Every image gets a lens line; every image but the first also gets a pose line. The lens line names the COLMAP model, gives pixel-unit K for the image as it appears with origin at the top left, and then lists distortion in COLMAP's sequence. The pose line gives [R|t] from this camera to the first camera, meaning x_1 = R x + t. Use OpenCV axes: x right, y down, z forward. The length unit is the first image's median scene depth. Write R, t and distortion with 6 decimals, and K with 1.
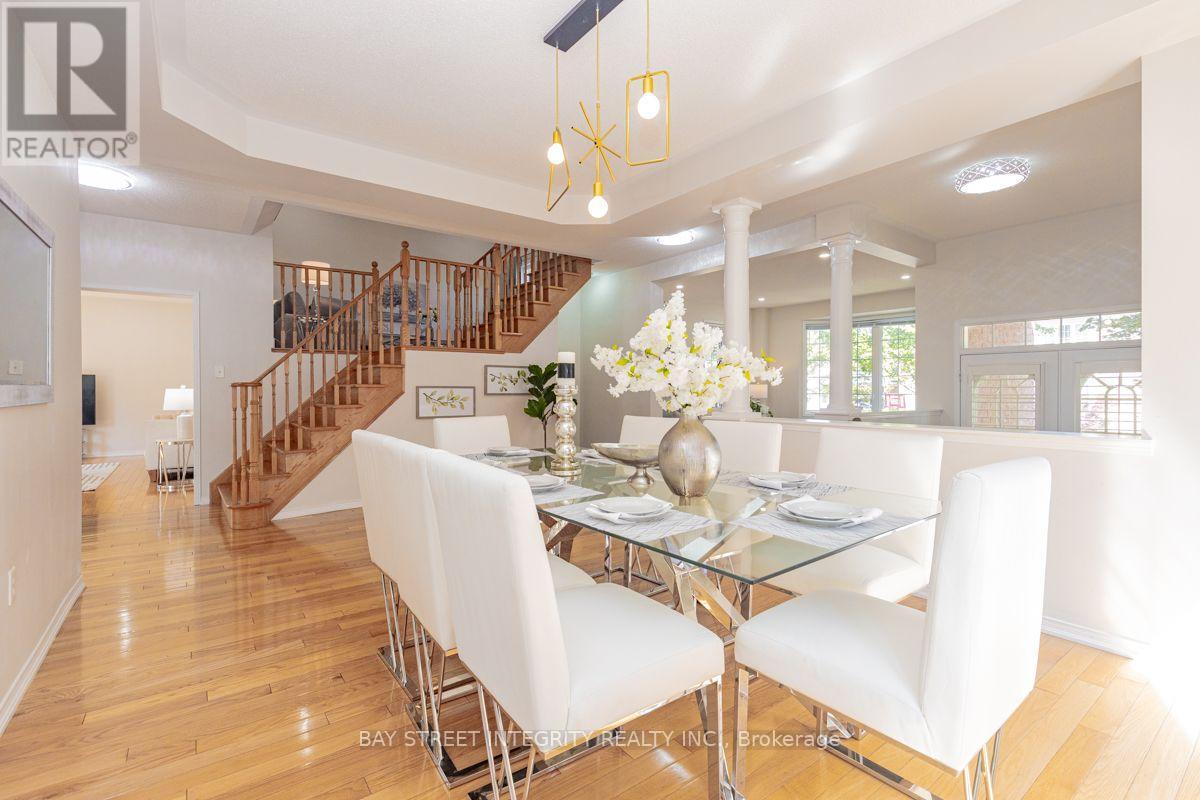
lens RADIAL K [[544.0, 0, 599.0], [0, 544.0, 395.0], [0, 0, 1]] dist [0.004348, 0.000177]
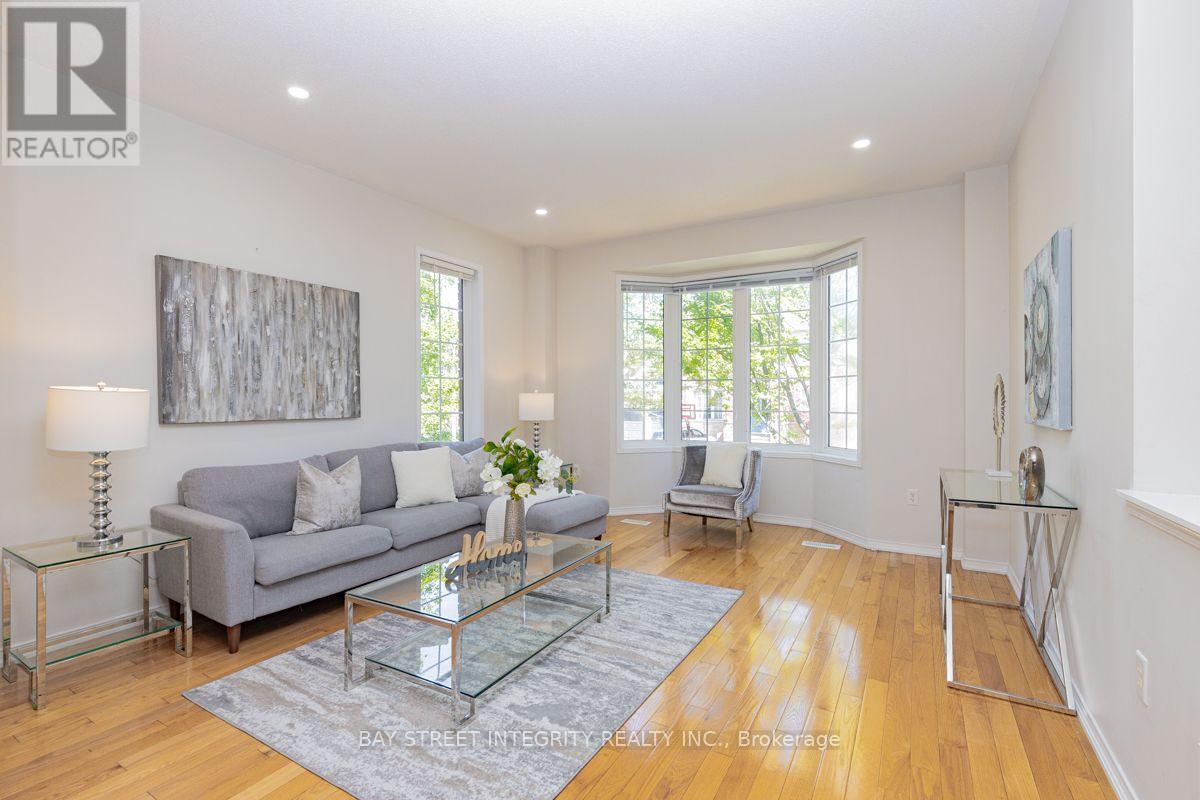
lens RADIAL K [[544.0, 0, 599.9], [0, 544.0, 401.0], [0, 0, 1]] dist [0.004348, 0.000177]
pose [[0.925069, -0.000404, 0.379799, 0.165036], [0.003473, 0.999967, -0.007395, -0.007760], [-0.379784, 0.008160, 0.925039, 0.539942]]
